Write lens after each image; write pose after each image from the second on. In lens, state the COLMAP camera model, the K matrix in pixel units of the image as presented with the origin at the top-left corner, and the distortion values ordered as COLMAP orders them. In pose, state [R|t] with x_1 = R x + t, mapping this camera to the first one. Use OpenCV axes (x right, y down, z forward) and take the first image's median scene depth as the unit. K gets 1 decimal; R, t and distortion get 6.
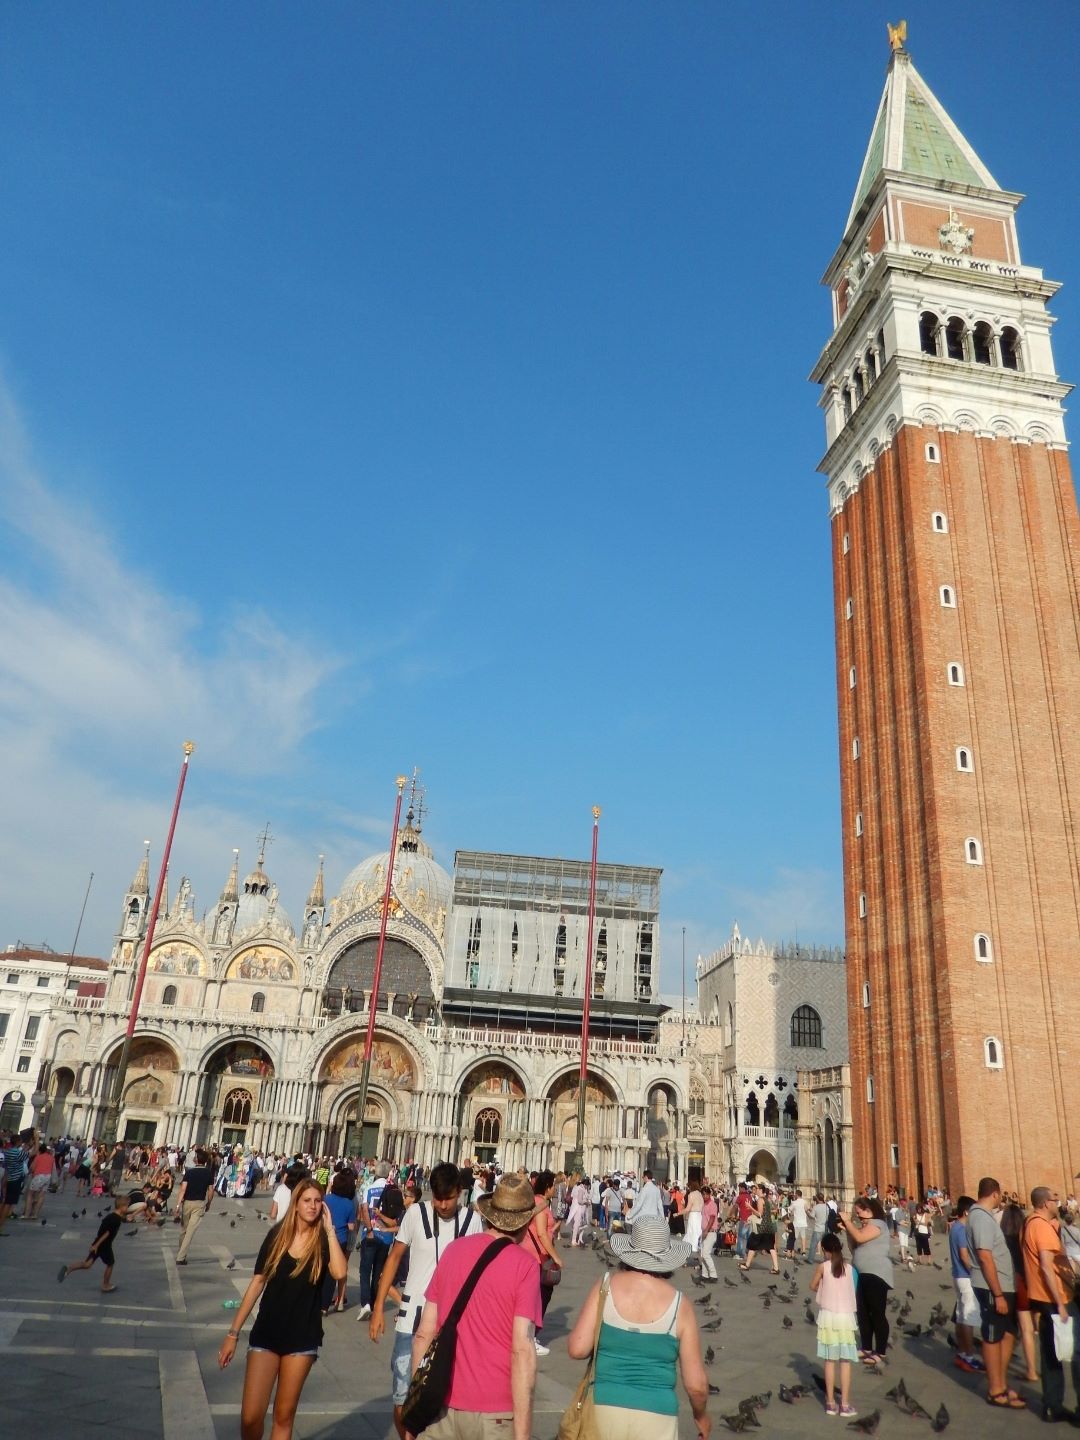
lens RADIAL K [[1053.4, 0, 540.0], [0, 1053.4, 718.8], [0, 0, 1]] dist [-0.062206, 0.019501]
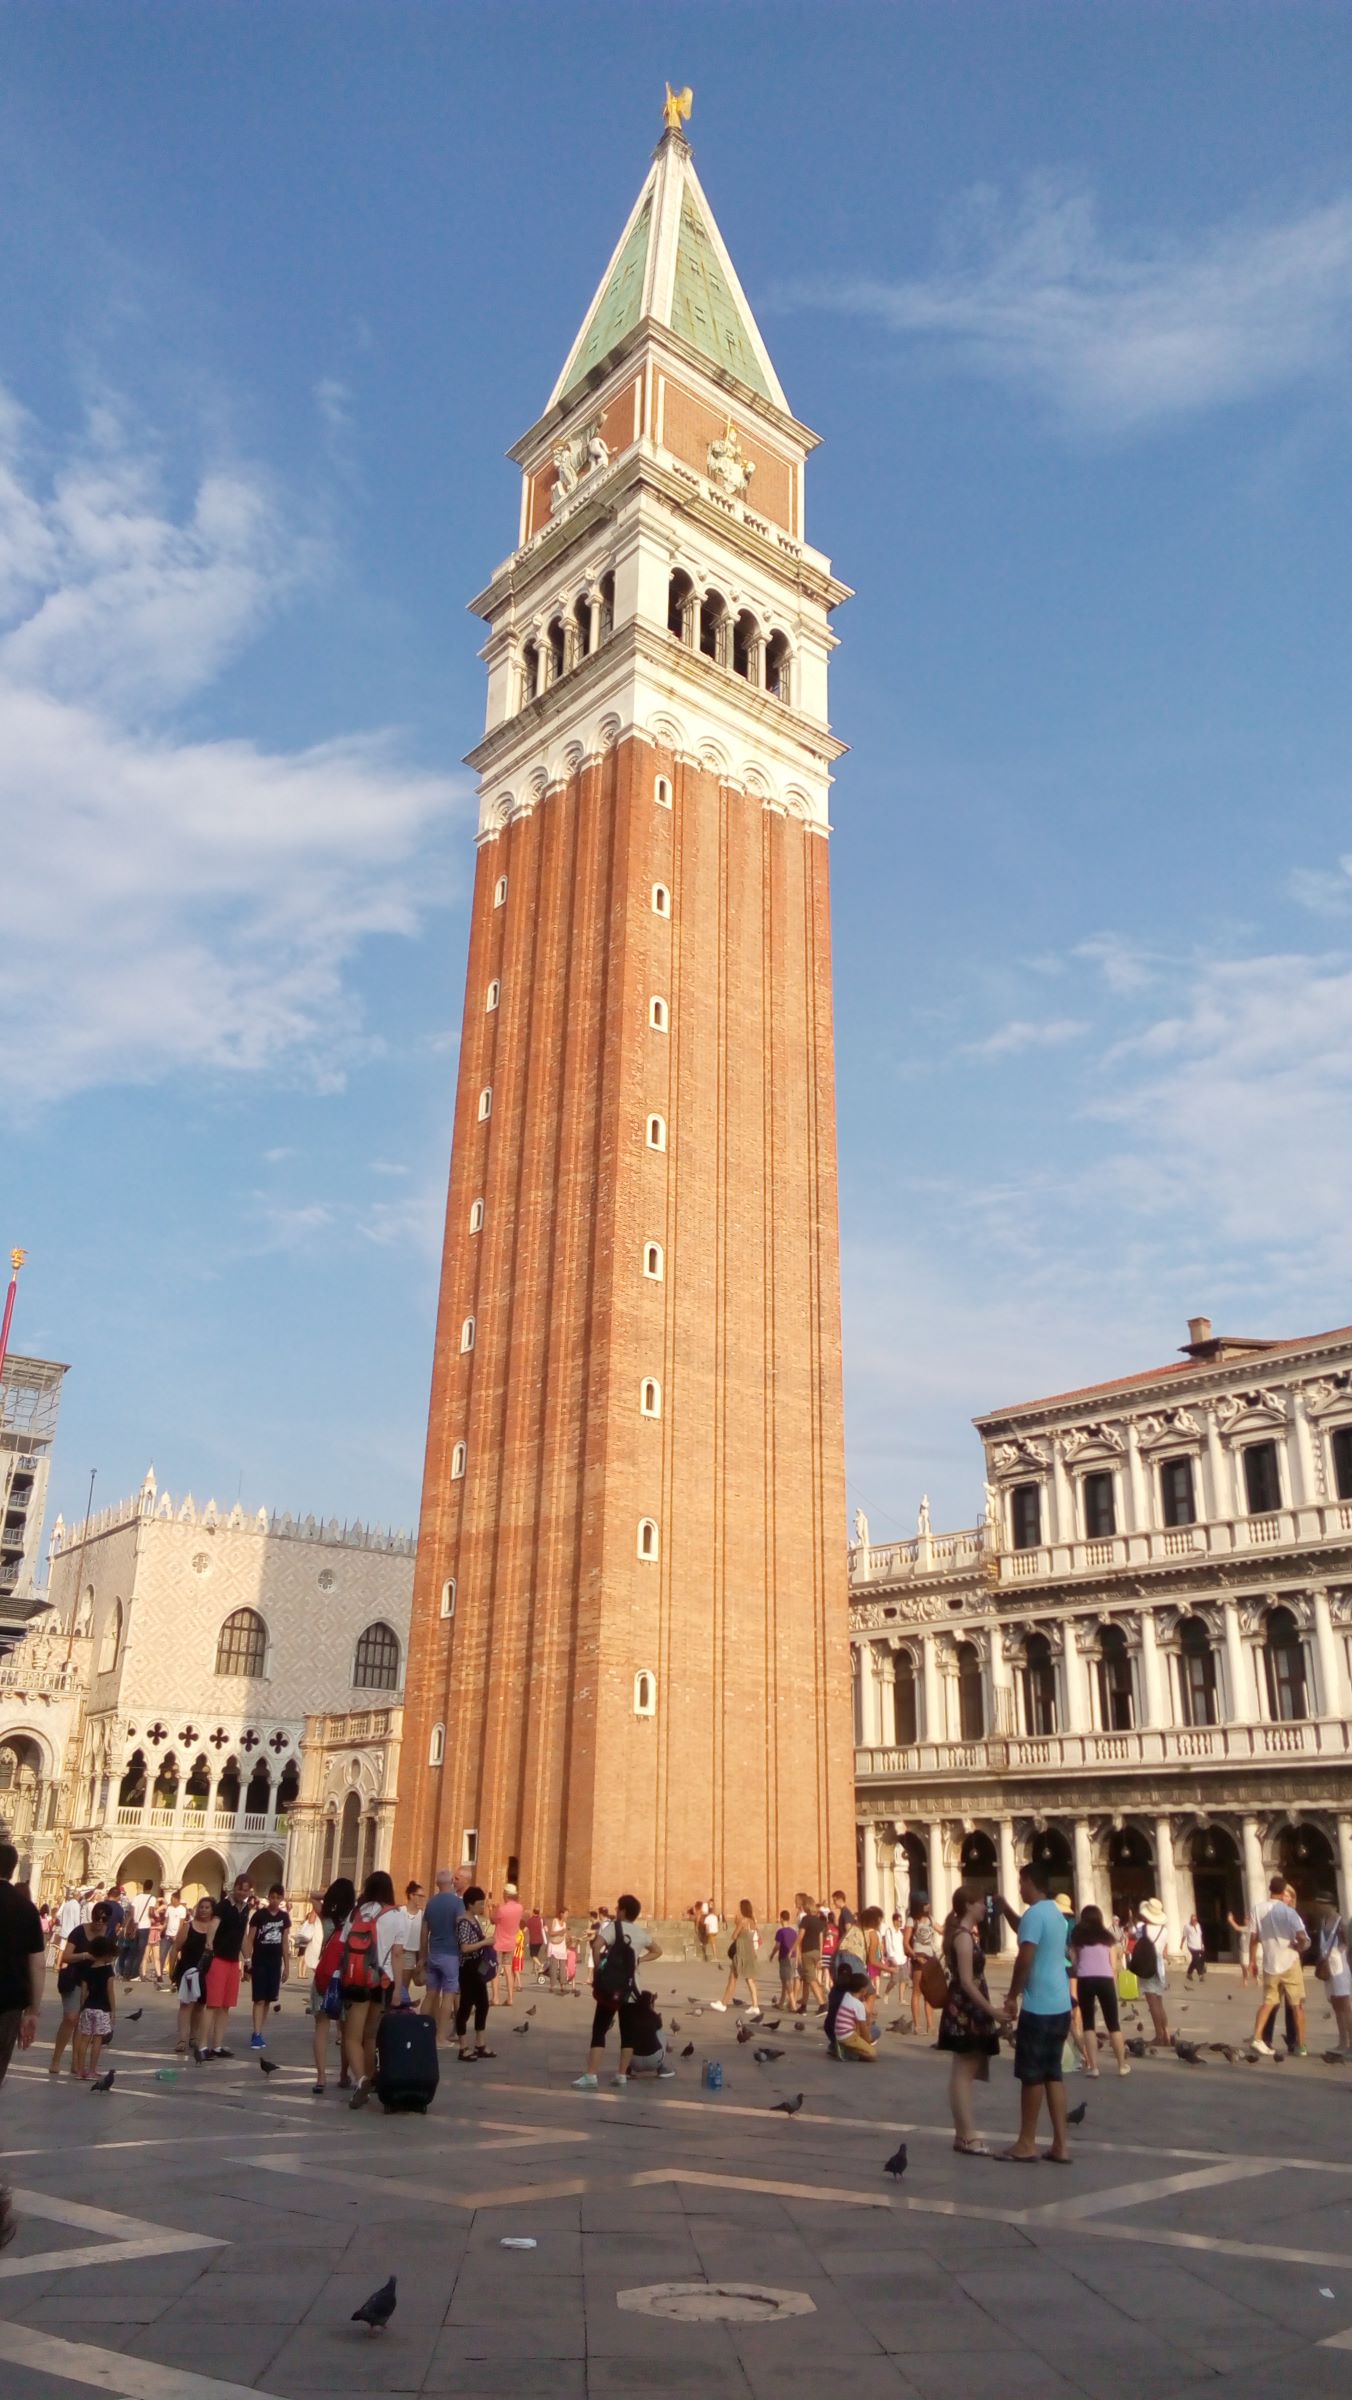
lens RADIAL K [[1766.7, 0, 677.9], [0, 1766.7, 1225.2], [0, 0, 1]] dist [0.001283, -0.036547]
pose [[0.836882, 0.143480, 0.528245, -0.165409], [-0.172893, 0.984920, 0.006388, 0.005628], [-0.519362, -0.096676, 0.849068, 0.022713]]
